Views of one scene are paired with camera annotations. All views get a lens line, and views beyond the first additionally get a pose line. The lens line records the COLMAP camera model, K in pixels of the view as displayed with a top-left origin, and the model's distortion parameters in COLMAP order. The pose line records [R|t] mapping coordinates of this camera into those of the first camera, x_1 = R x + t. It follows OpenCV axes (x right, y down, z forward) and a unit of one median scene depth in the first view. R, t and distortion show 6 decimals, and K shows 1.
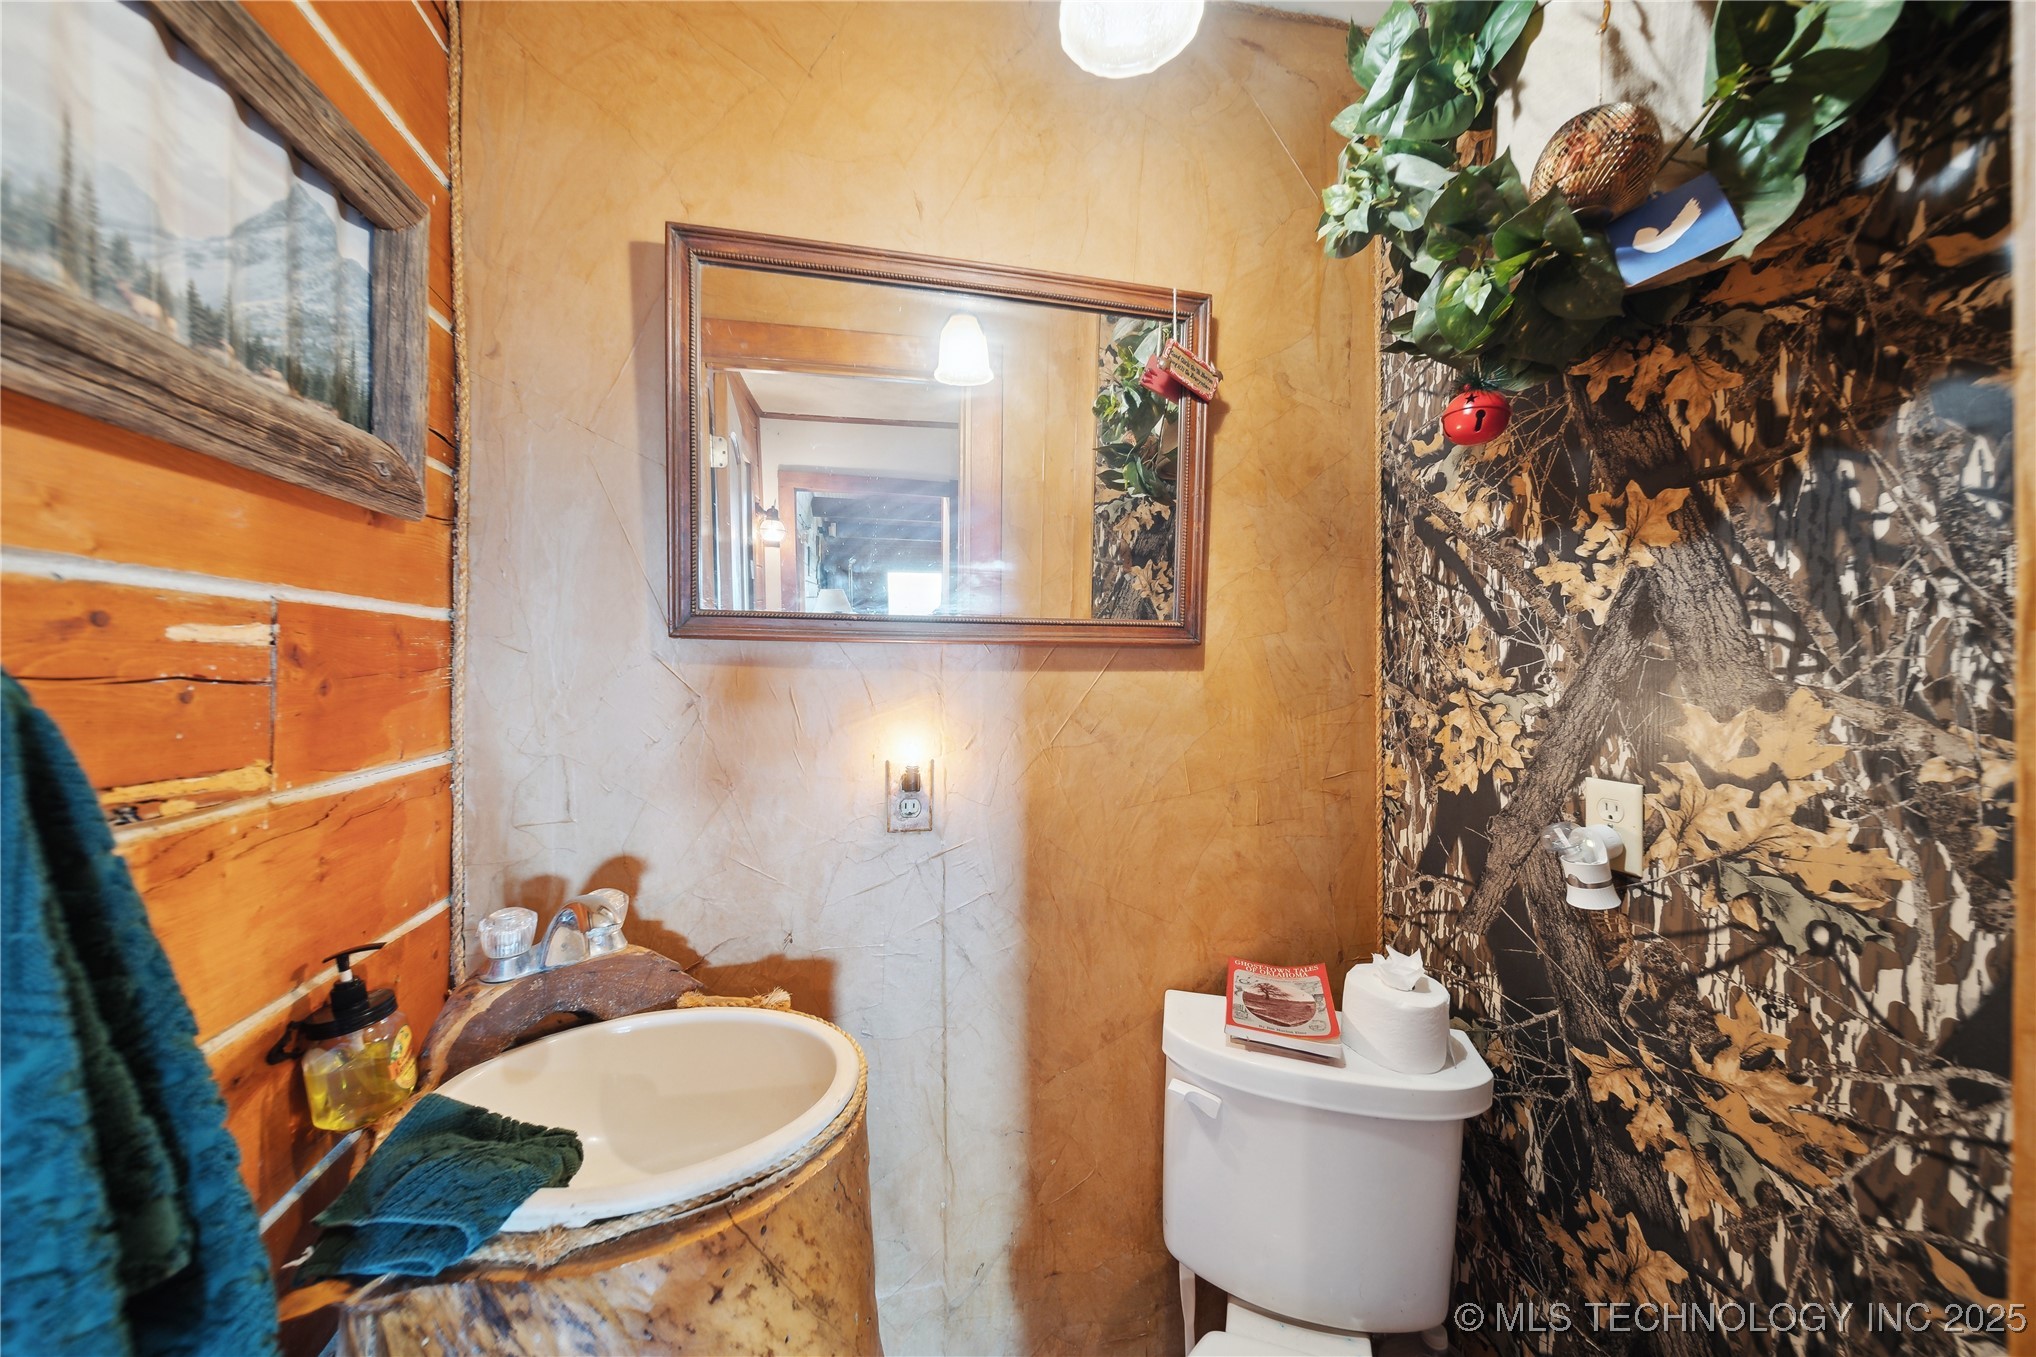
lens RADIAL K [[726.6, 0, 1014.0], [0, 726.6, 675.5], [0, 0, 1]] dist [-0.000600, -0.000115]
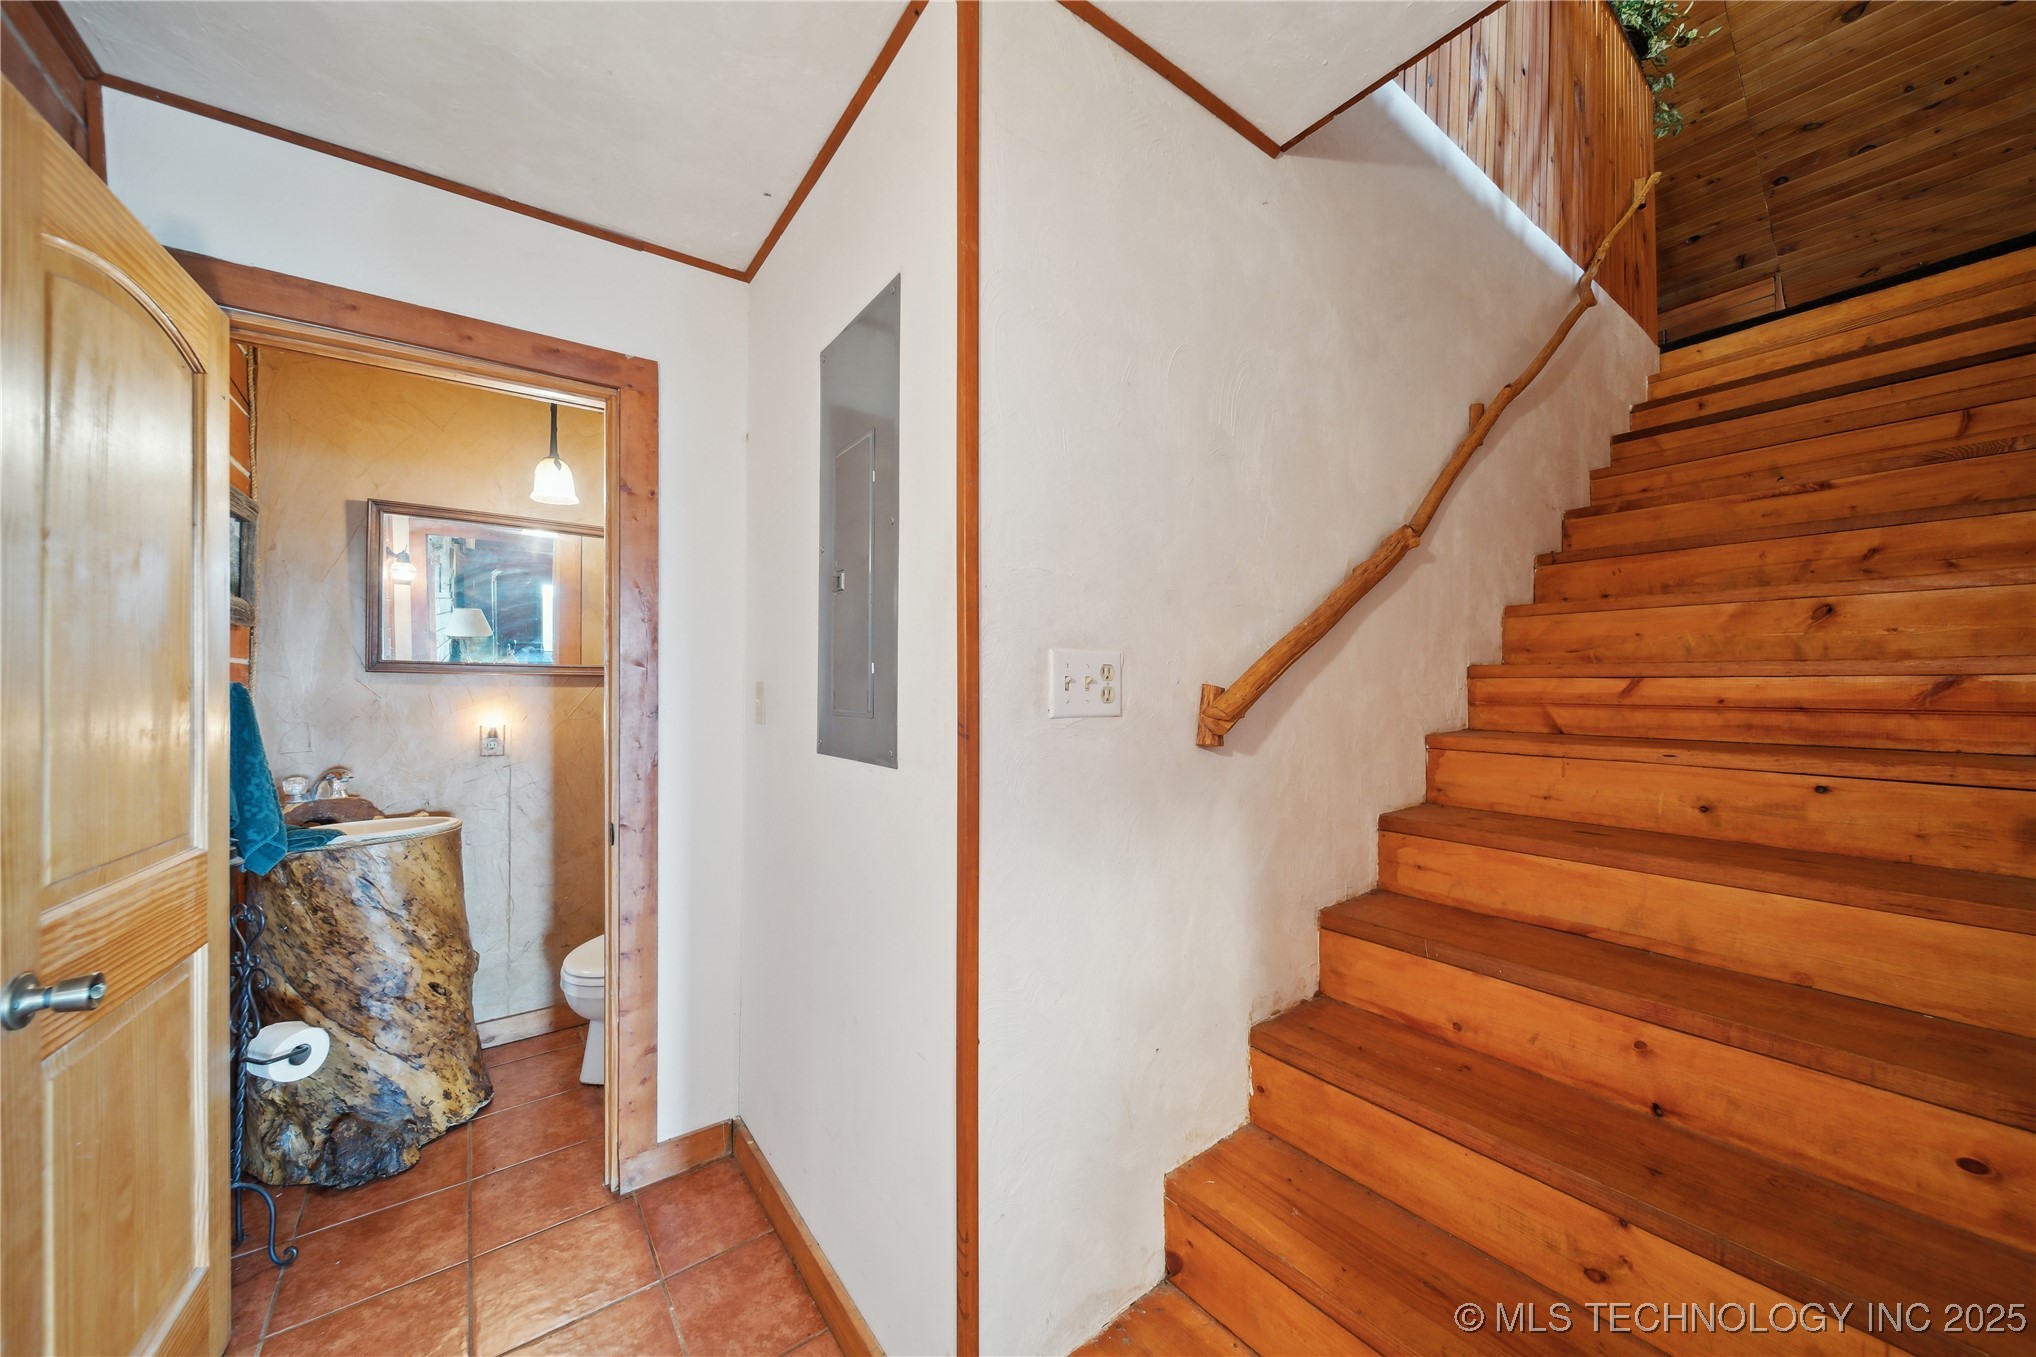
lens RADIAL K [[726.6, 0, 1021.7], [0, 726.6, 685.8], [0, 0, 1]] dist [-0.000600, -0.000115]
pose [[0.920879, 0.005186, 0.389815, 0.542096], [-0.000821, 0.999935, -0.011364, 0.016773], [-0.389849, 0.010145, 0.920823, -1.916297]]
